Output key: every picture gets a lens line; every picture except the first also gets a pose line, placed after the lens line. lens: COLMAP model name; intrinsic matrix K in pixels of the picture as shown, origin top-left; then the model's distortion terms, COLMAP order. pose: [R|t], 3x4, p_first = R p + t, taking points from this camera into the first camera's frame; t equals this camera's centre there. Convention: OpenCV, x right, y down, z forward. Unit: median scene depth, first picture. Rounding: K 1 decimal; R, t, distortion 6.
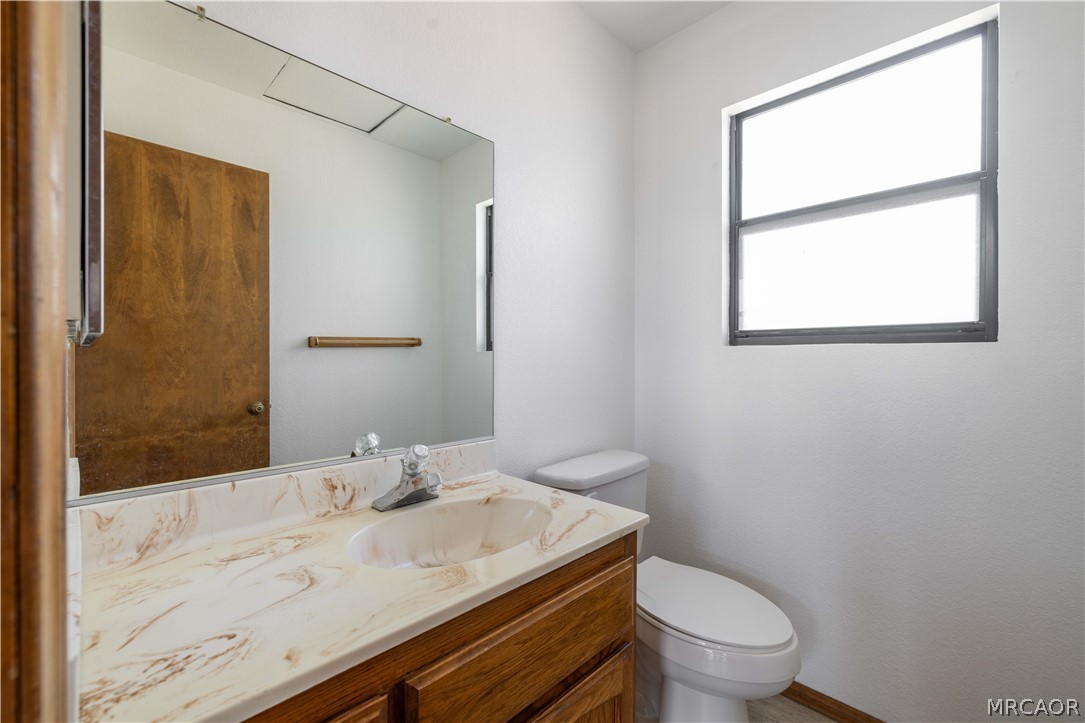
lens RADIAL K [[469.9, 0, 542.5], [0, 469.9, 361.5], [0, 0, 1]] dist [-0.000530, -0.000019]
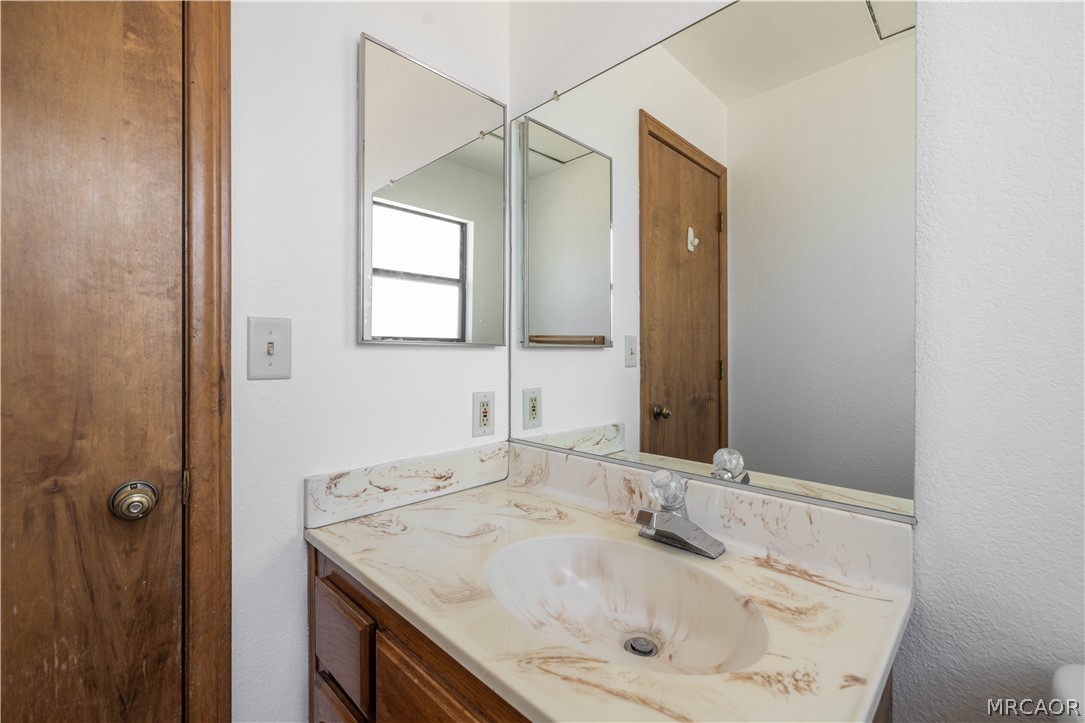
lens RADIAL K [[469.9, 0, 542.5], [0, 469.9, 361.5], [0, 0, 1]] dist [-0.000530, -0.000019]
pose [[-0.021201, 0.015767, -0.999651, 0.590724], [-0.010569, 0.999816, 0.015994, -0.007679], [0.999719, 0.010905, -0.021031, 0.979099]]
